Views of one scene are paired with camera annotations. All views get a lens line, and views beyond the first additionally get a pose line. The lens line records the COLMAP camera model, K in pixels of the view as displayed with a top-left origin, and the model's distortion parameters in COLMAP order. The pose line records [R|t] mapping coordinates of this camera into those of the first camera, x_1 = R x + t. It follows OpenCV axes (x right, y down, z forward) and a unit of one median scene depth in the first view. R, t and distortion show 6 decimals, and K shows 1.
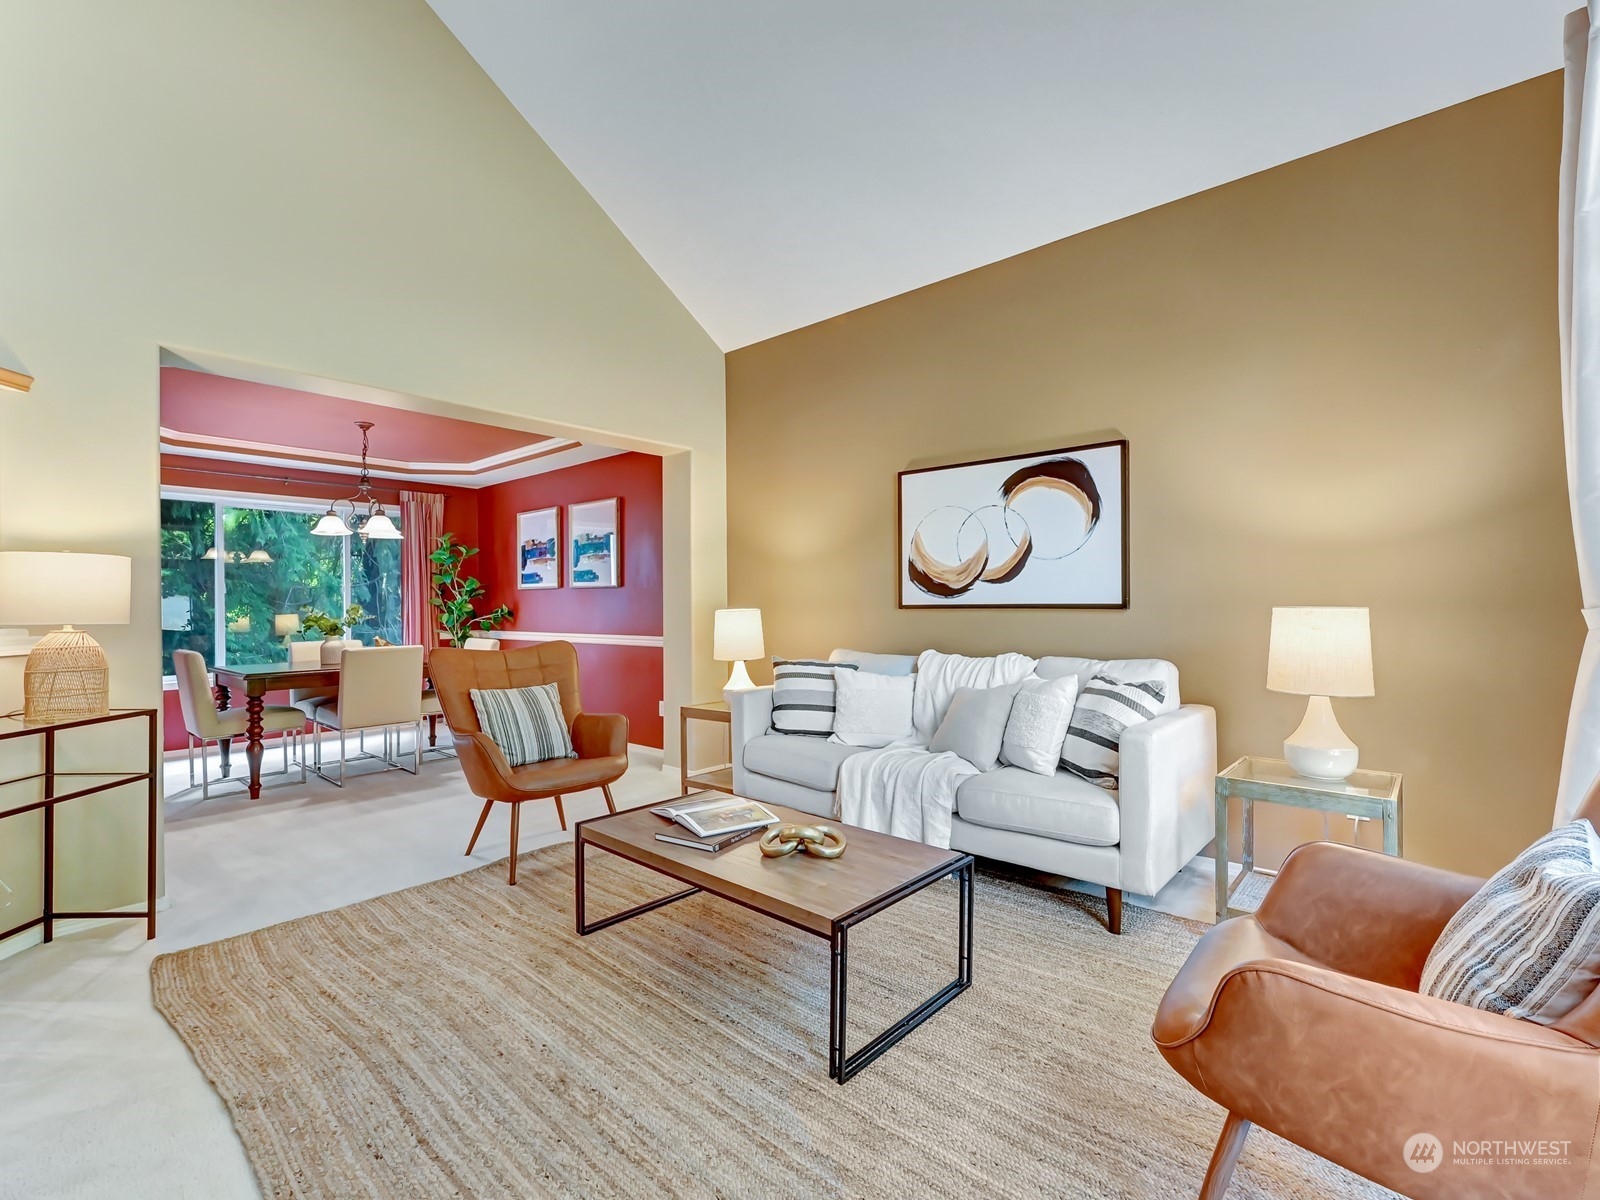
lens RADIAL K [[751.6, 0, 800.6], [0, 751.6, 597.8], [0, 0, 1]] dist [0.002061, 0.000245]
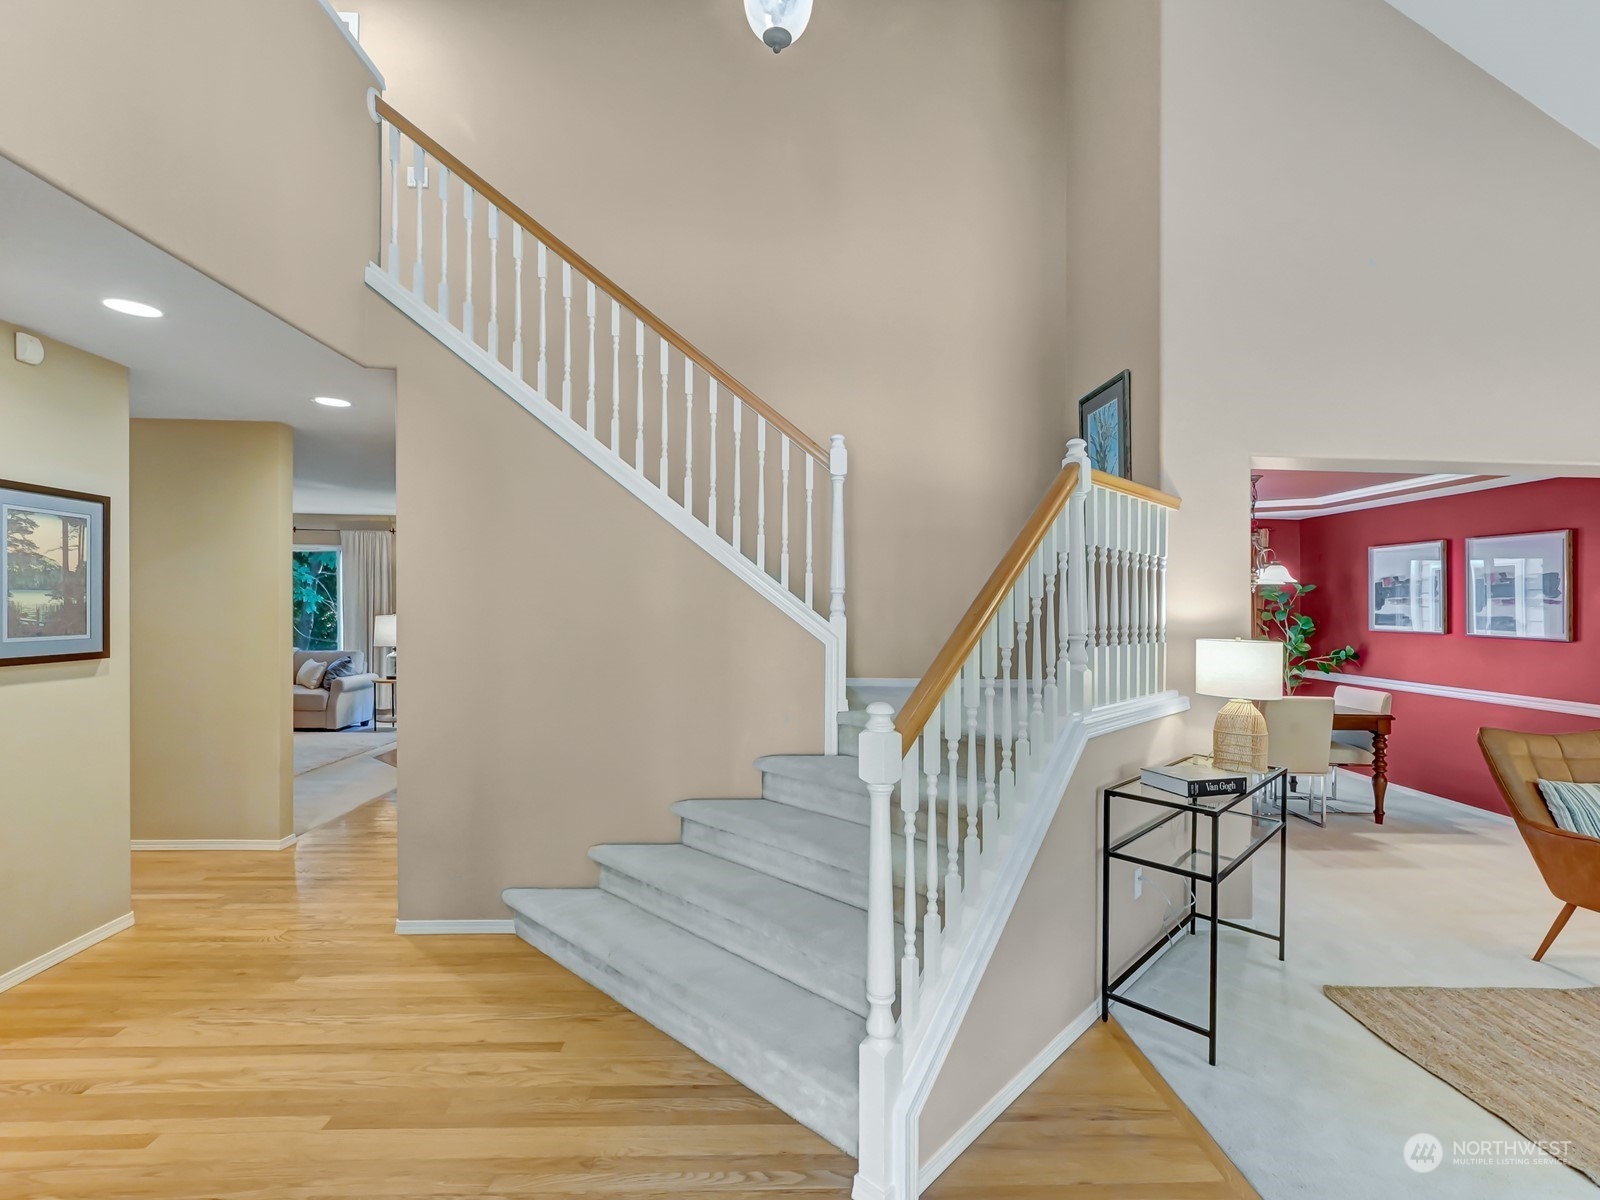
lens RADIAL K [[751.6, 0, 795.0], [0, 751.6, 605.6], [0, 0, 1]] dist [0.002061, 0.000245]
pose [[0.677356, 0.019392, -0.735399, -0.191166], [-0.019241, 0.999778, 0.008641, -0.039164], [0.735403, 0.008297, 0.677579, -0.141836]]
